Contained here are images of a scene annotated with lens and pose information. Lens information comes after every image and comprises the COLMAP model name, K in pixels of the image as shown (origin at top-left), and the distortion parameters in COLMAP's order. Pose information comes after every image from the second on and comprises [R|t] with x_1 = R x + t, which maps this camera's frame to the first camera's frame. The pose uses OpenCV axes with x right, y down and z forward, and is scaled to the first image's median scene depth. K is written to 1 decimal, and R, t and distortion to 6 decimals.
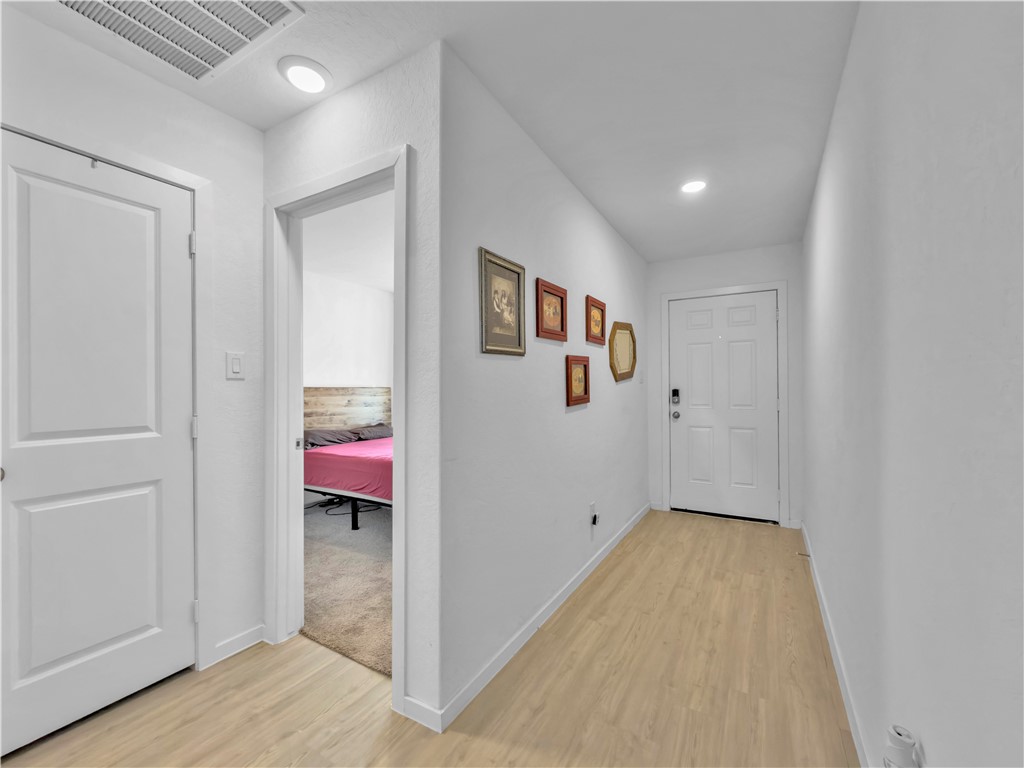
lens RADIAL K [[411.3, 0, 512.9], [0, 411.3, 389.3], [0, 0, 1]] dist [-0.000332, -0.000072]
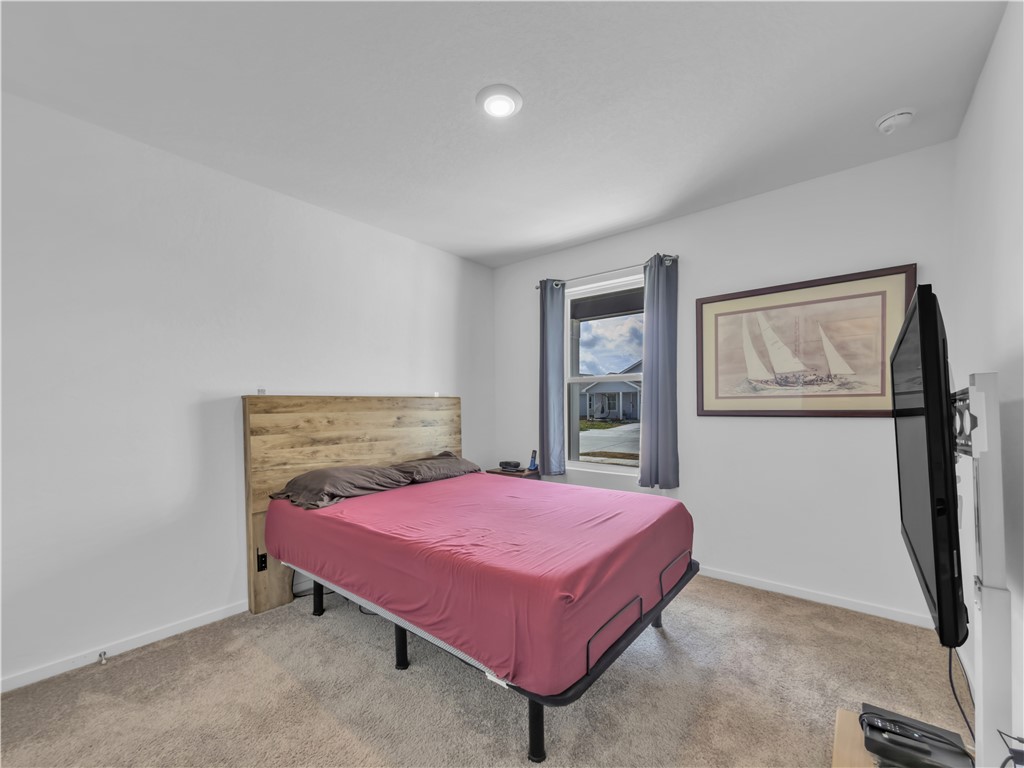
lens RADIAL K [[412.7, 0, 513.3], [0, 412.7, 383.8], [0, 0, 1]] dist [-0.000888, -0.000127]
pose [[0.989817, -0.020178, -0.140910, -0.132221], [0.013165, 0.998636, -0.050529, 0.009955], [0.141738, 0.048160, 0.988732, 0.394287]]
